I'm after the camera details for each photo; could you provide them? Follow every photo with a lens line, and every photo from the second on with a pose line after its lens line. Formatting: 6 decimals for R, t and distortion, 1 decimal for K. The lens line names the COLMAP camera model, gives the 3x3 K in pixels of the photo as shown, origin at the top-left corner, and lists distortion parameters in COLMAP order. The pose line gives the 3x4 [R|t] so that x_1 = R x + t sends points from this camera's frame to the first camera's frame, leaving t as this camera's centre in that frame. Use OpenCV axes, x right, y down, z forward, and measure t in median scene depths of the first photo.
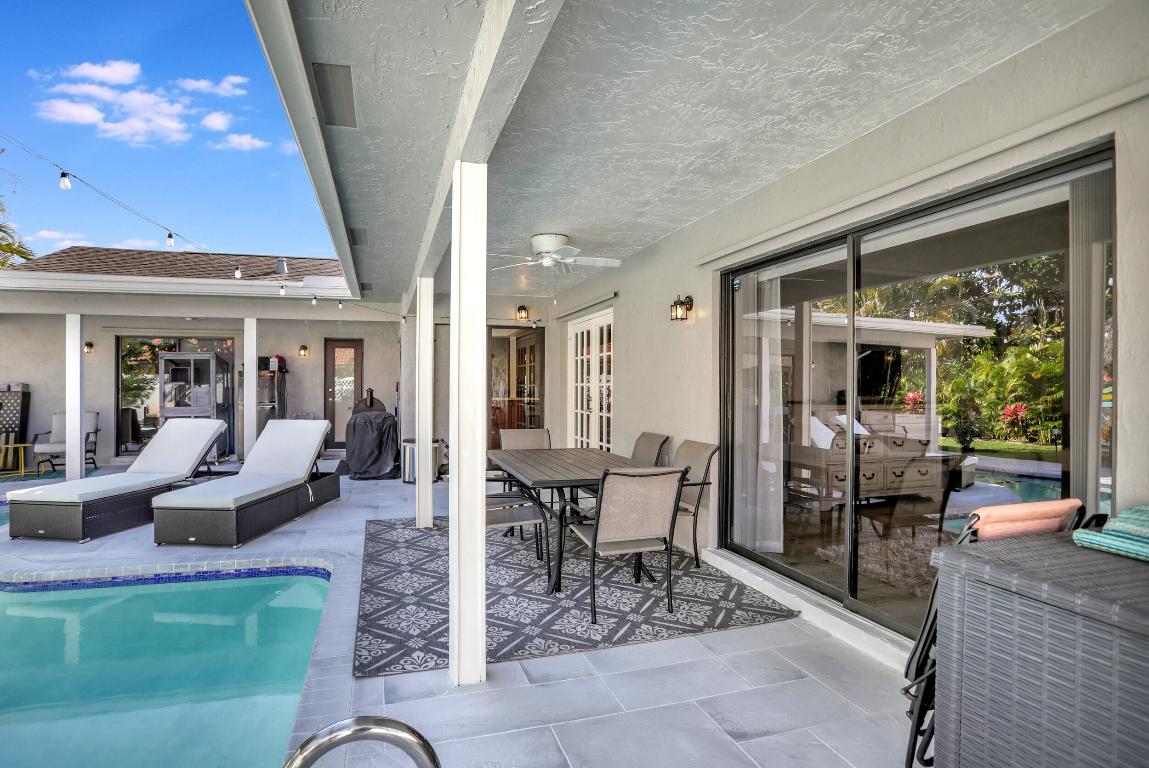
lens RADIAL K [[582.5, 0, 574.5], [0, 582.5, 384.0], [0, 0, 1]] dist [-0.055380, 0.000820]
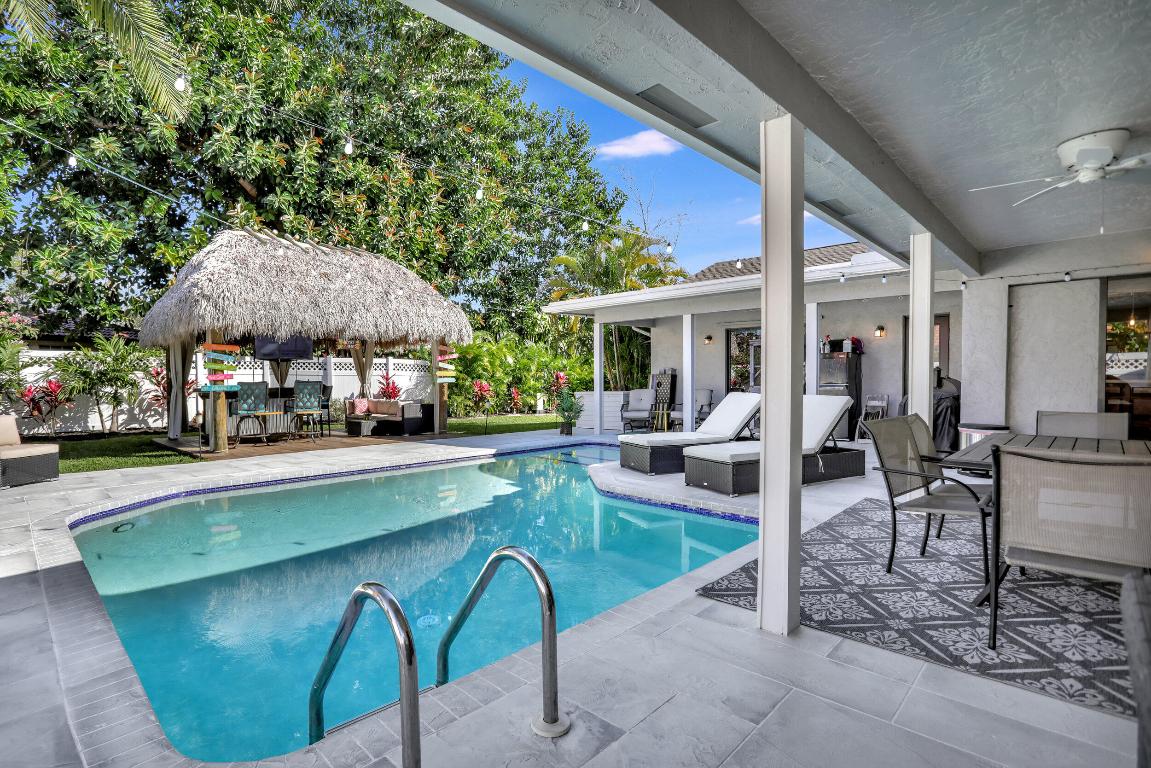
lens RADIAL K [[595.8, 0, 580.7], [0, 595.8, 405.9], [0, 0, 1]] dist [0.001928, 0.001126]
pose [[0.493023, 0.032962, -0.869392, 0.373060], [0.013093, 0.998888, 0.045296, 0.038660], [0.869918, -0.033715, 0.492043, 0.115003]]
